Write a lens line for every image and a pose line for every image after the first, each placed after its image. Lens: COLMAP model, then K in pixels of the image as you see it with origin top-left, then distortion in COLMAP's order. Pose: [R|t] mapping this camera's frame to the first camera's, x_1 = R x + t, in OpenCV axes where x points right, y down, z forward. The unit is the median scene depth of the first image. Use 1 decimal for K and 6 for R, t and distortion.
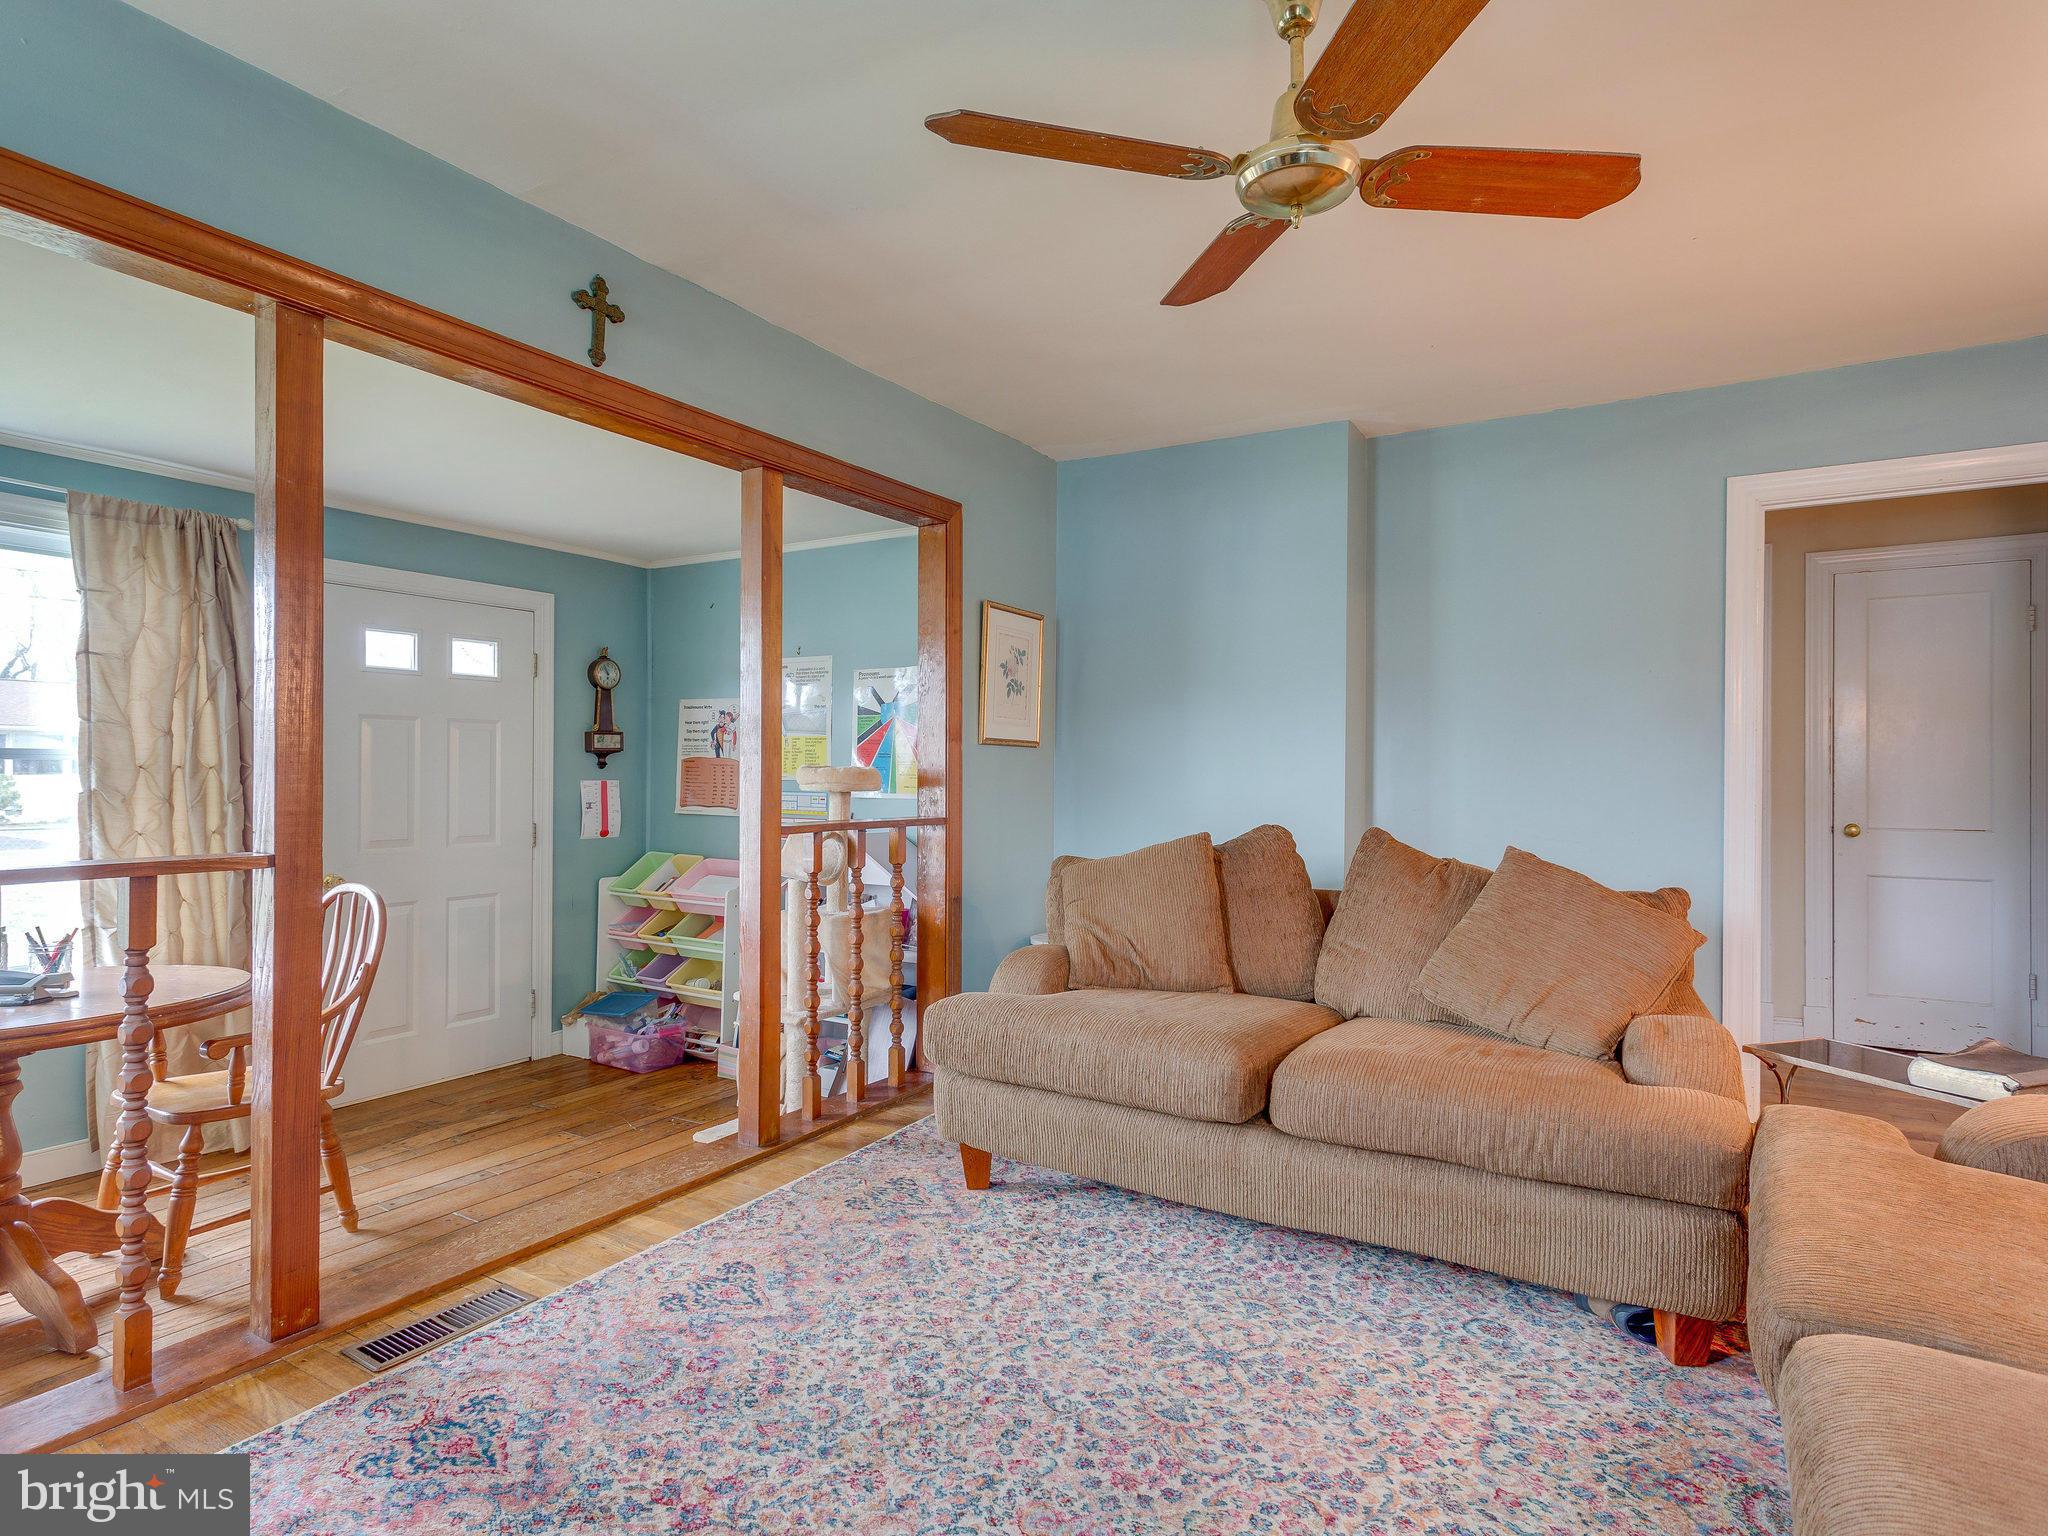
lens RADIAL K [[1088.4, 0, 1024.0], [0, 1088.4, 768.0], [0, 0, 1]] dist [-0.001000, 0.001964]
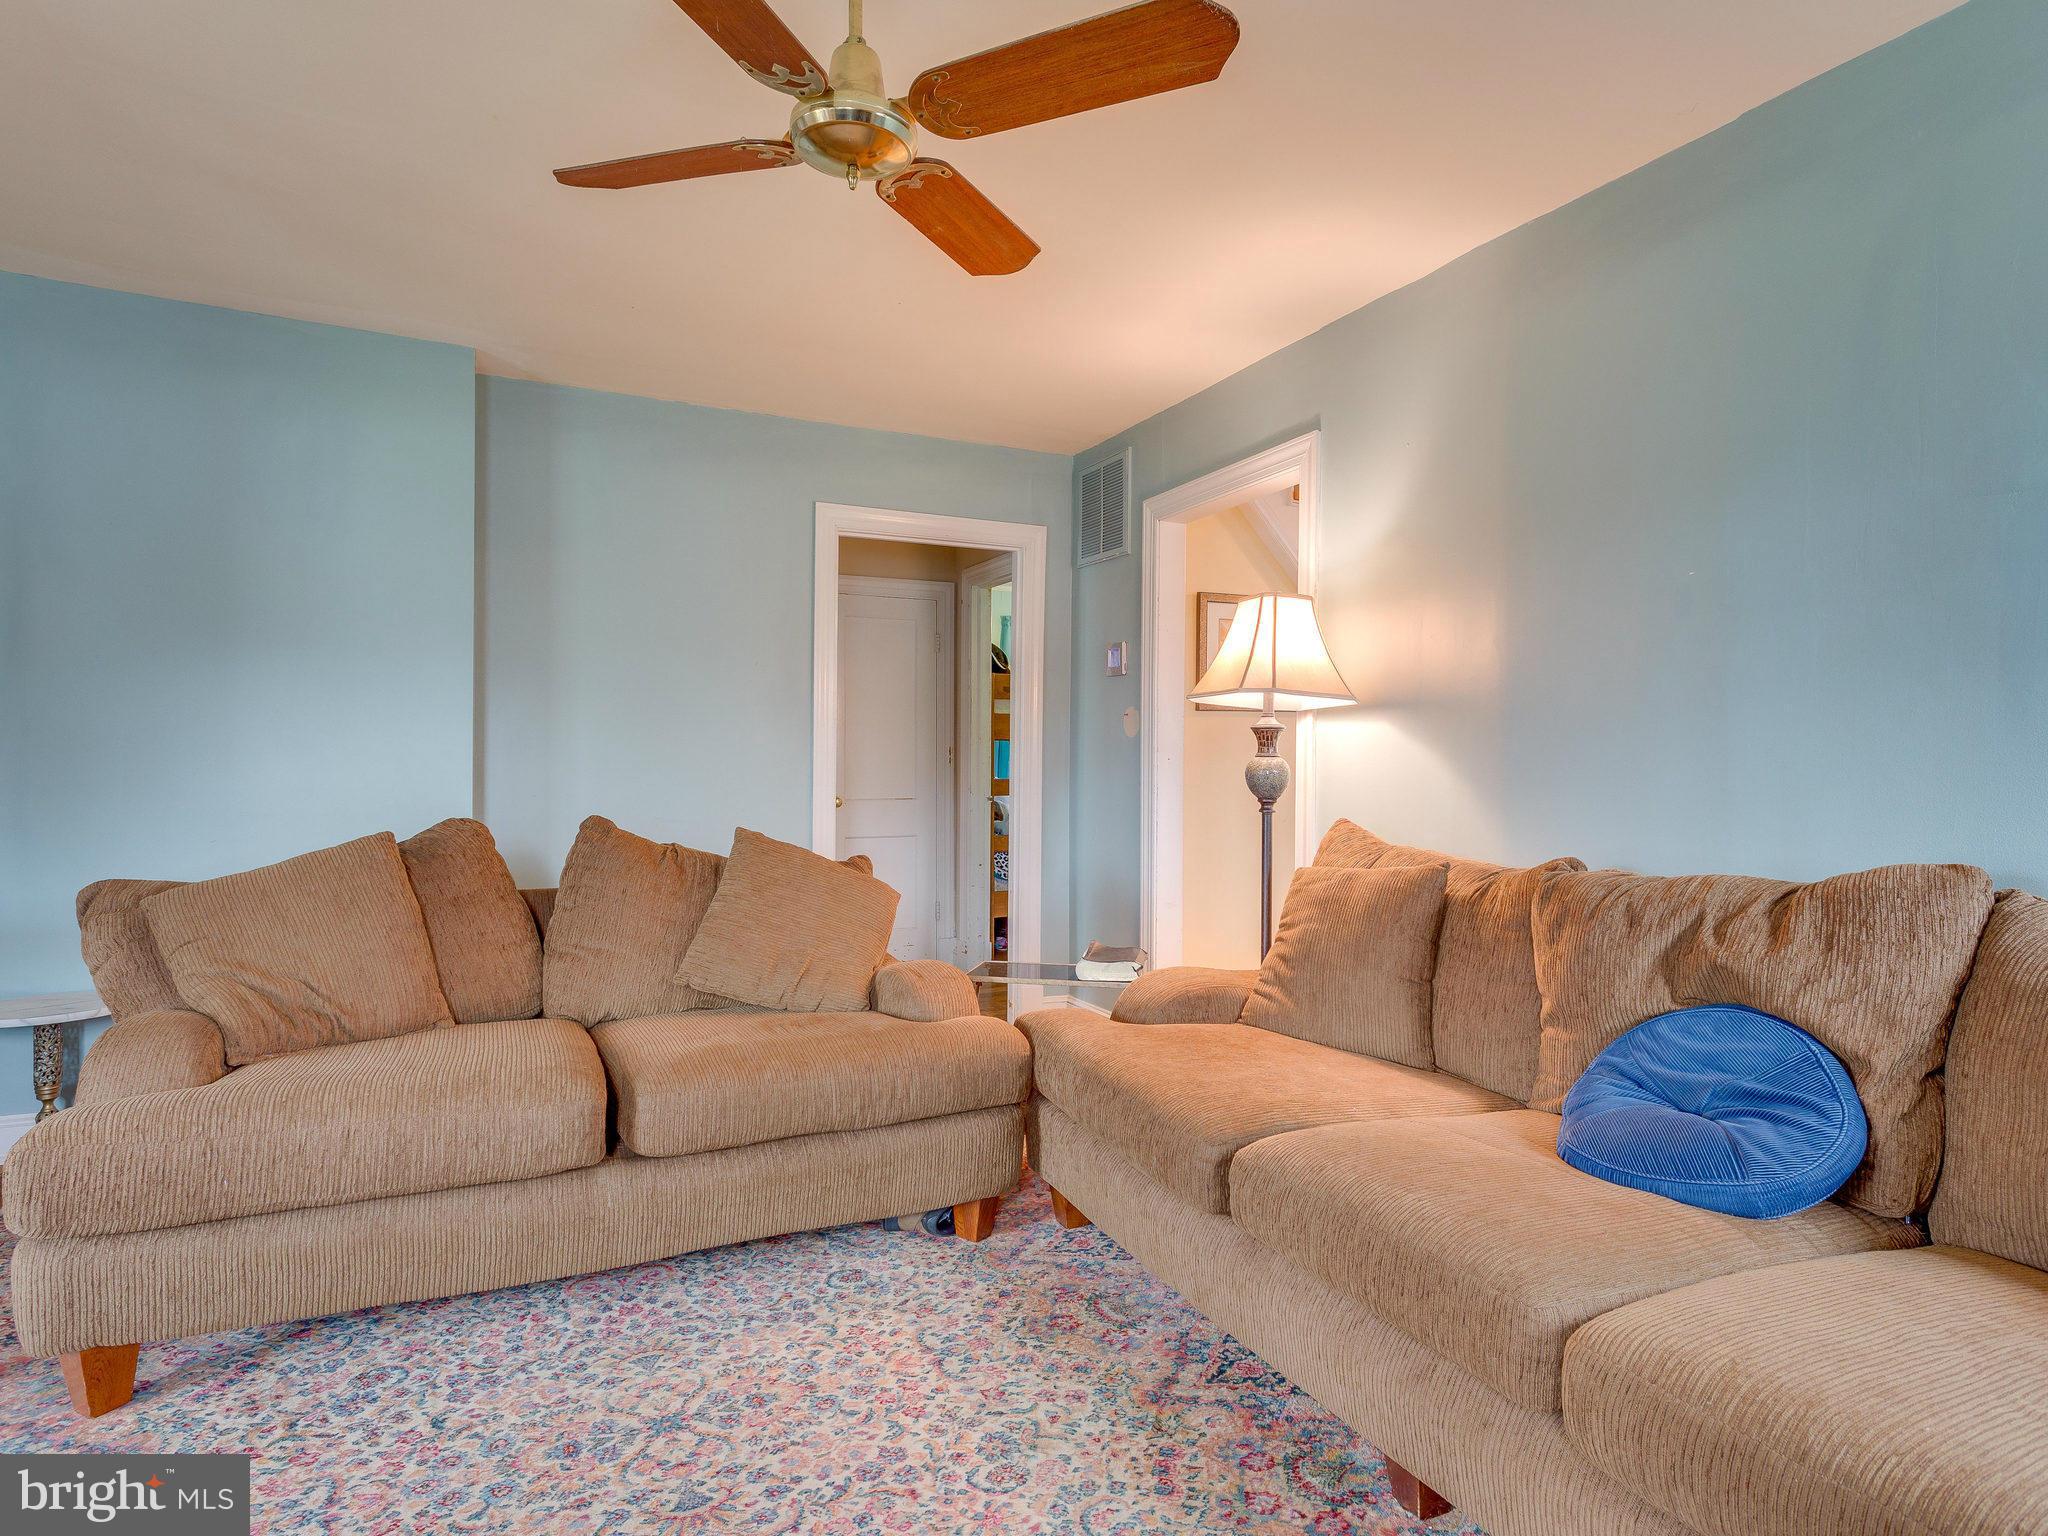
lens RADIAL K [[1128.5, 0, 1010.3], [0, 1128.5, 768.9], [0, 0, 1]] dist [0.000751, 0.003139]
pose [[0.542597, -0.009631, 0.839938, -0.421527], [-0.005137, 0.999878, 0.014783, -0.000831], [-0.839978, -0.012336, 0.542481, 0.277438]]
